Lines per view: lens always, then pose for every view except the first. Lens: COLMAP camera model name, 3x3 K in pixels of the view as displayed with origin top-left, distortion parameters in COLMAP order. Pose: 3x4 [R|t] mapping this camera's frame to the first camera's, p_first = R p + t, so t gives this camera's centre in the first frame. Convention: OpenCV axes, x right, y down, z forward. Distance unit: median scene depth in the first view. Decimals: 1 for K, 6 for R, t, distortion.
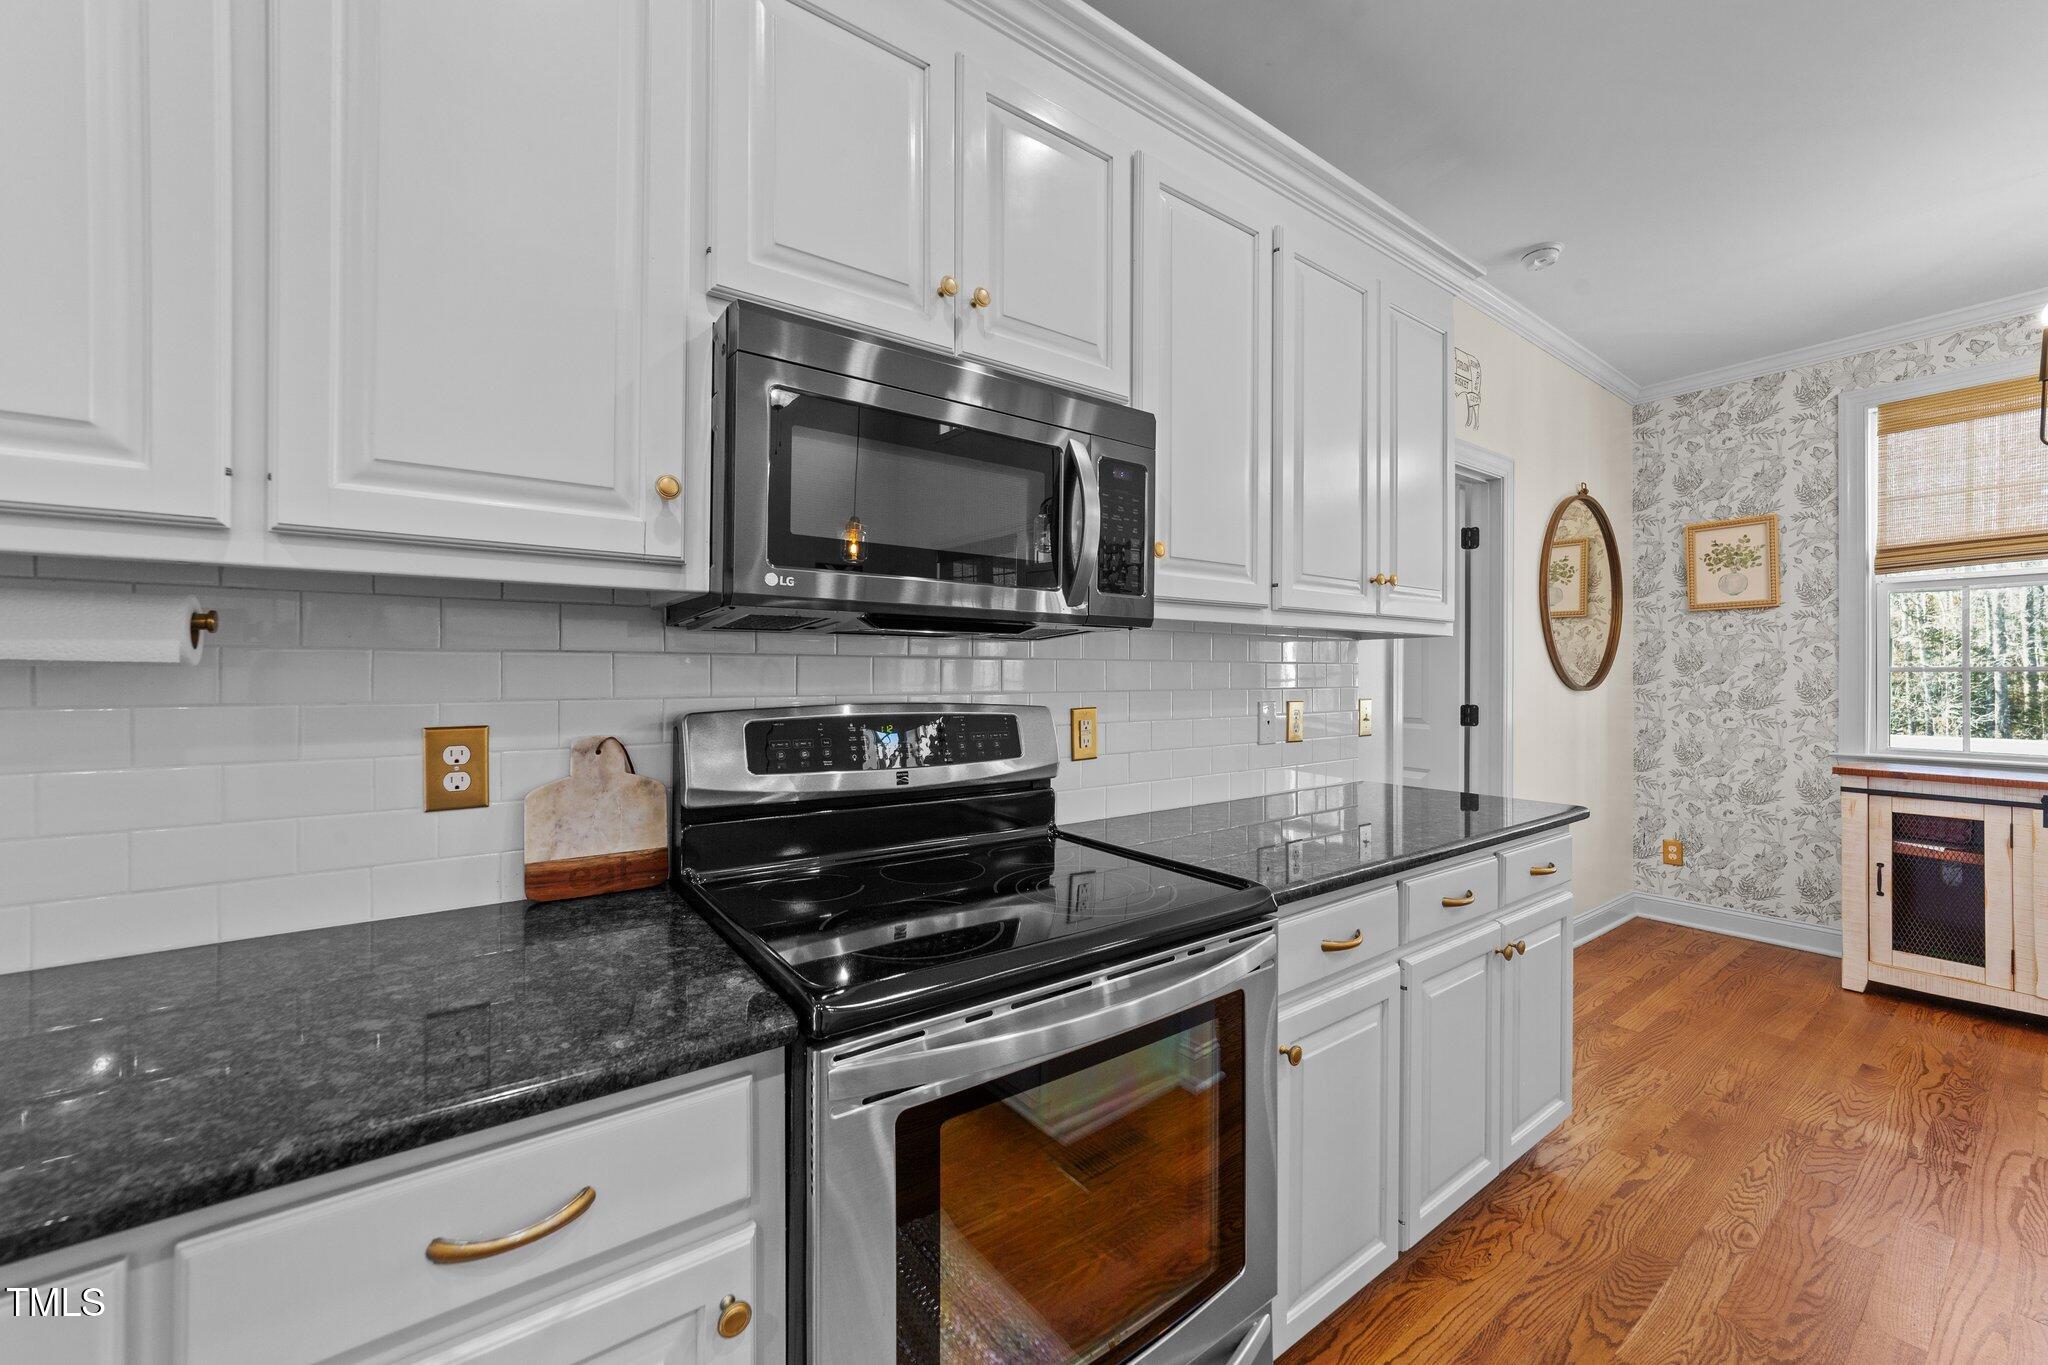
lens RADIAL K [[786.1, 0, 1040.6], [0, 786.1, 674.9], [0, 0, 1]] dist [-0.000473, 0.003647]
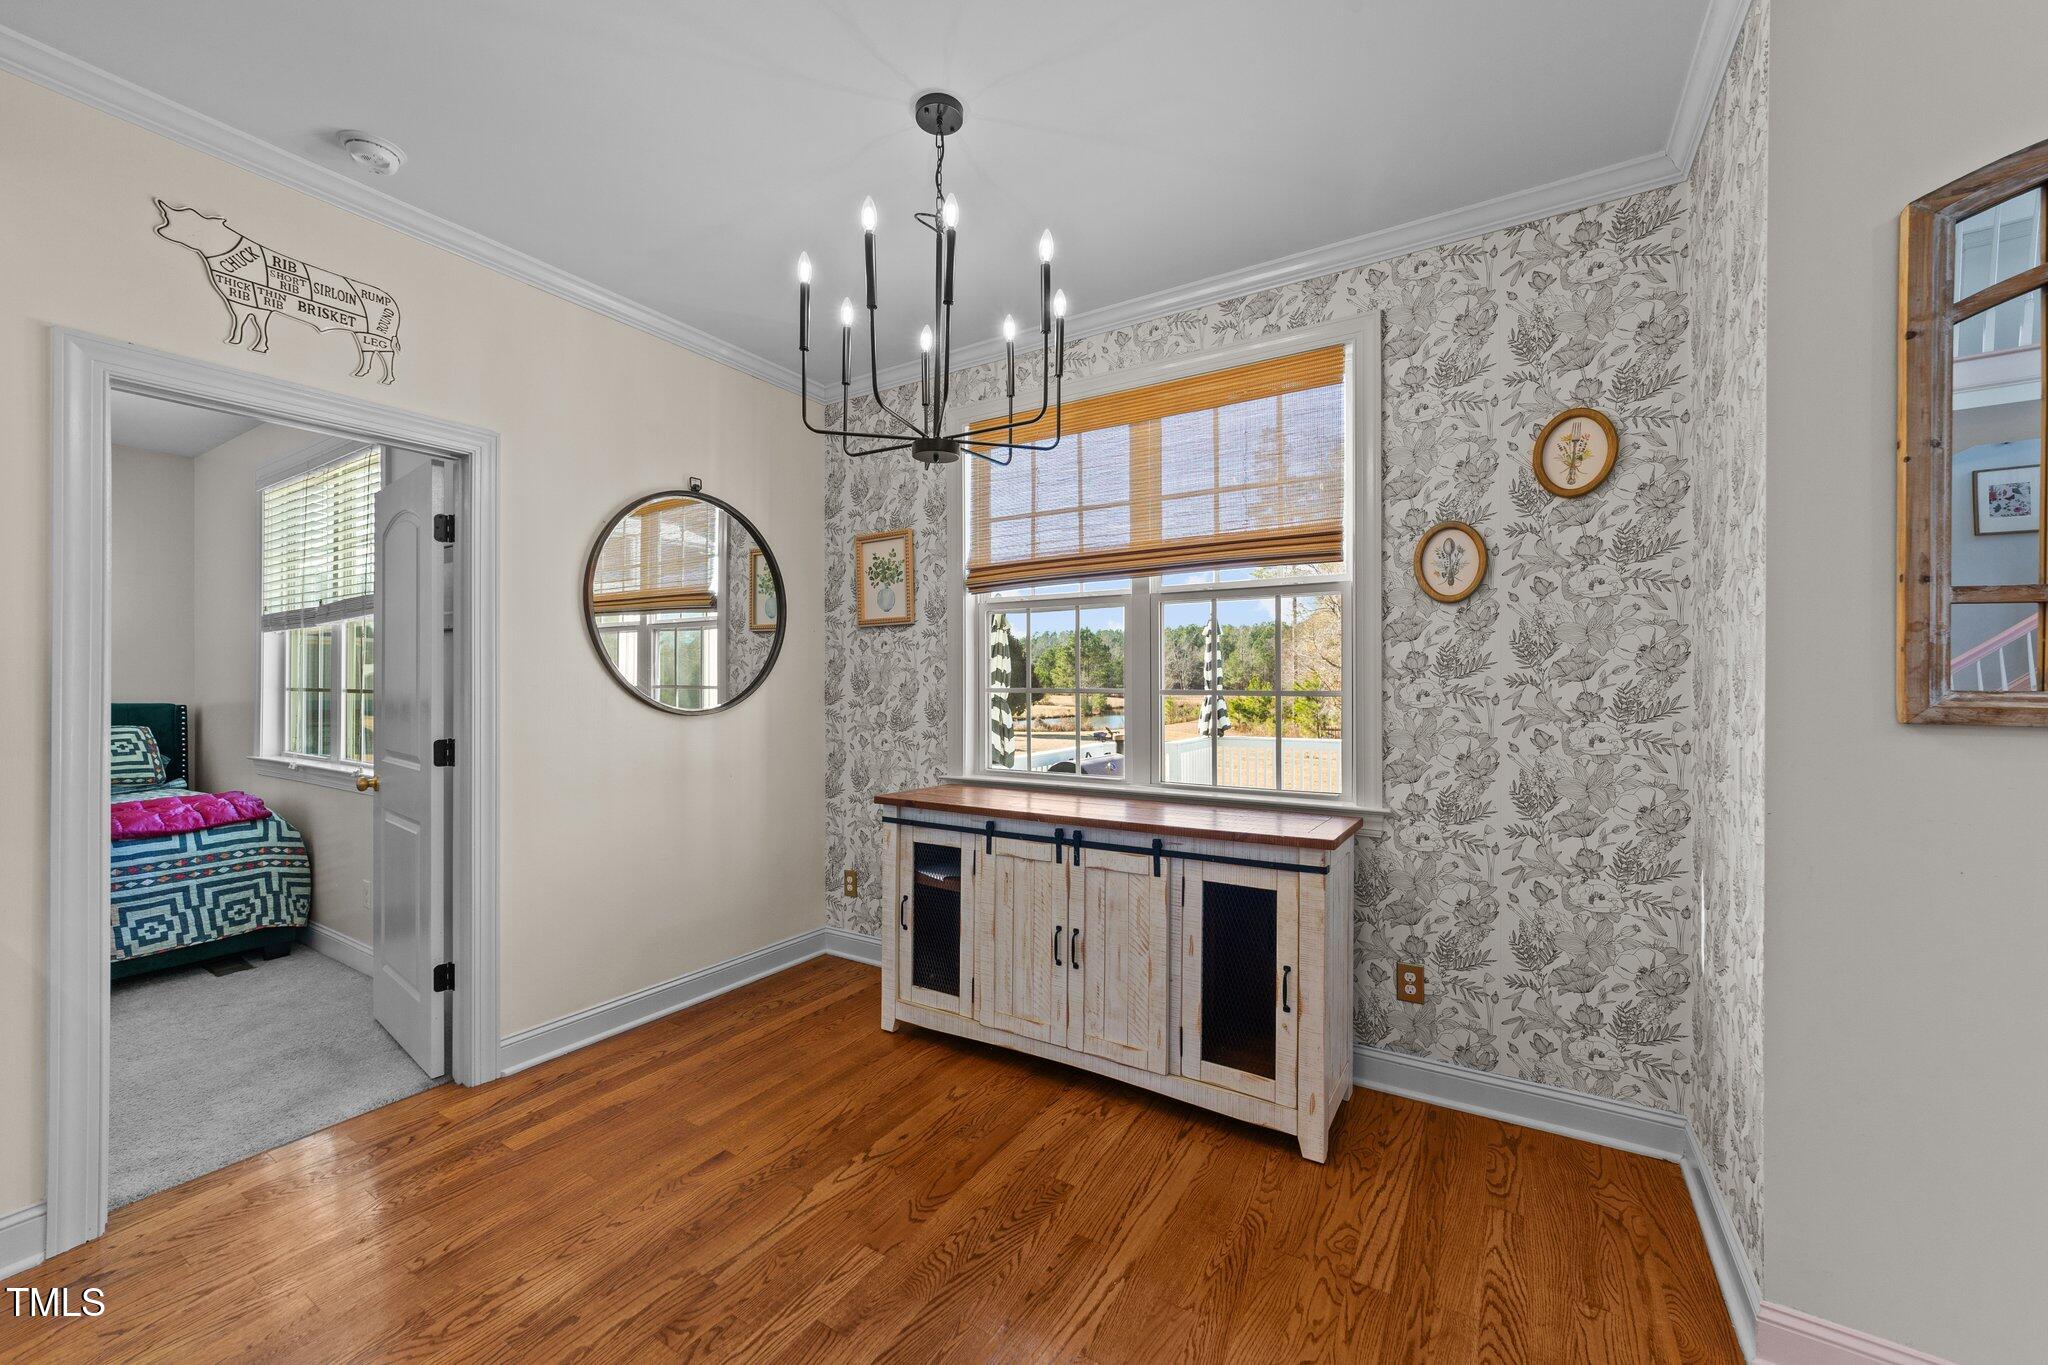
lens RADIAL K [[786.1, 0, 1034.9], [0, 786.1, 684.5], [0, 0, 1]] dist [-0.000473, 0.003647]
pose [[0.933530, -0.004587, 0.358469, 1.446407], [0.002645, 0.999979, 0.005908, -0.036928], [-0.358489, -0.004567, 0.933523, 0.095946]]
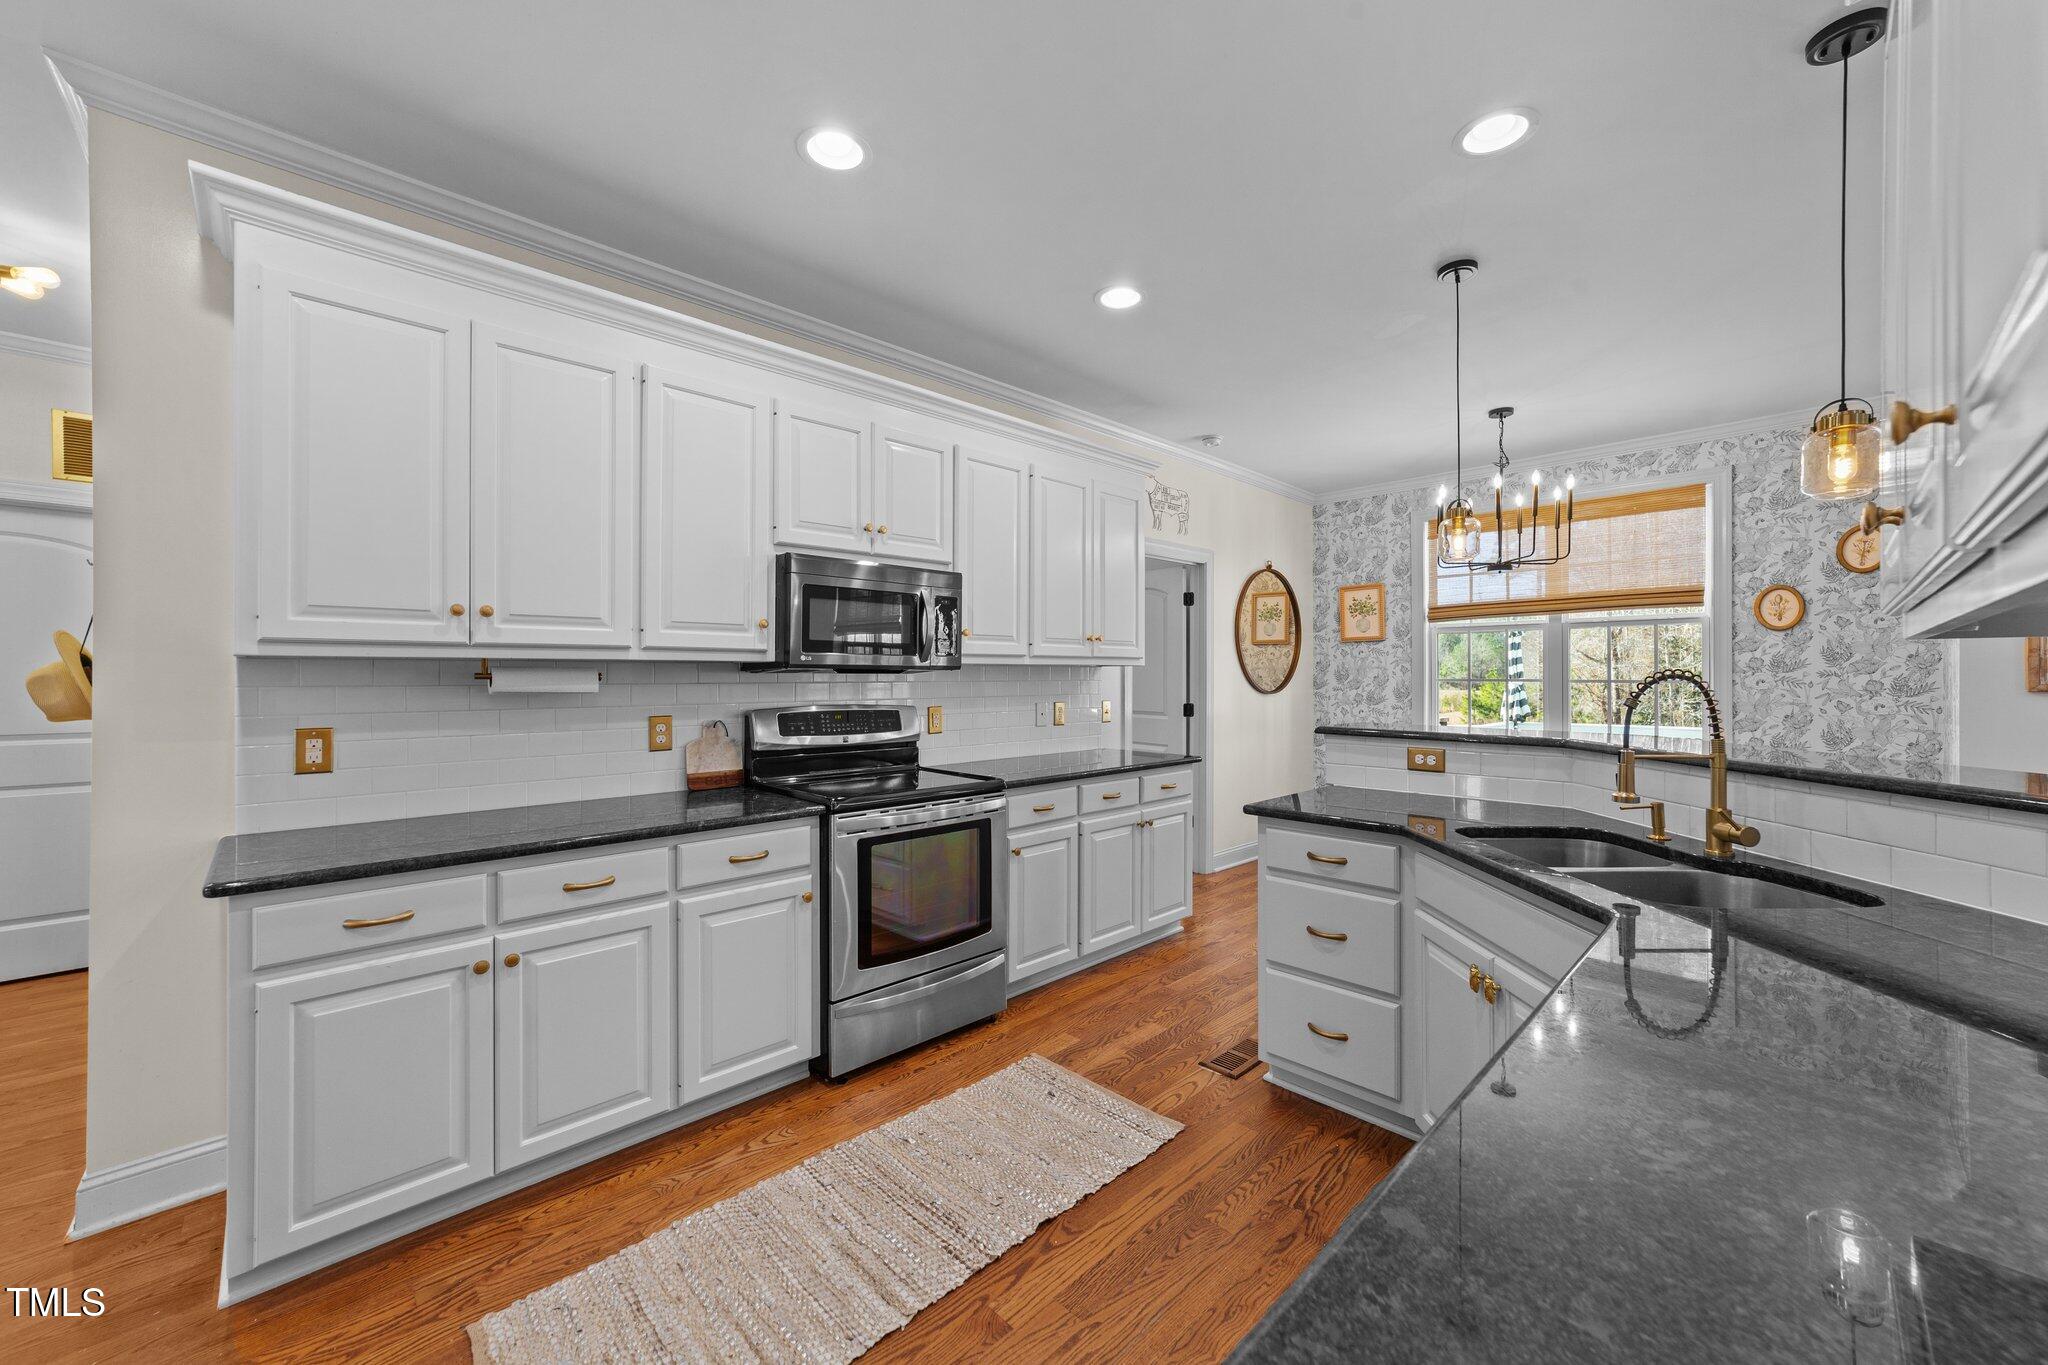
lens RADIAL K [[786.1, 0, 1036.8], [0, 786.1, 676.6], [0, 0, 1]] dist [-0.000473, 0.003647]
pose [[0.991143, -0.002648, 0.132770, 0.047256], [0.002469, 0.999996, 0.001507, -0.035084], [-0.132774, -0.001165, 0.991146, -0.969086]]
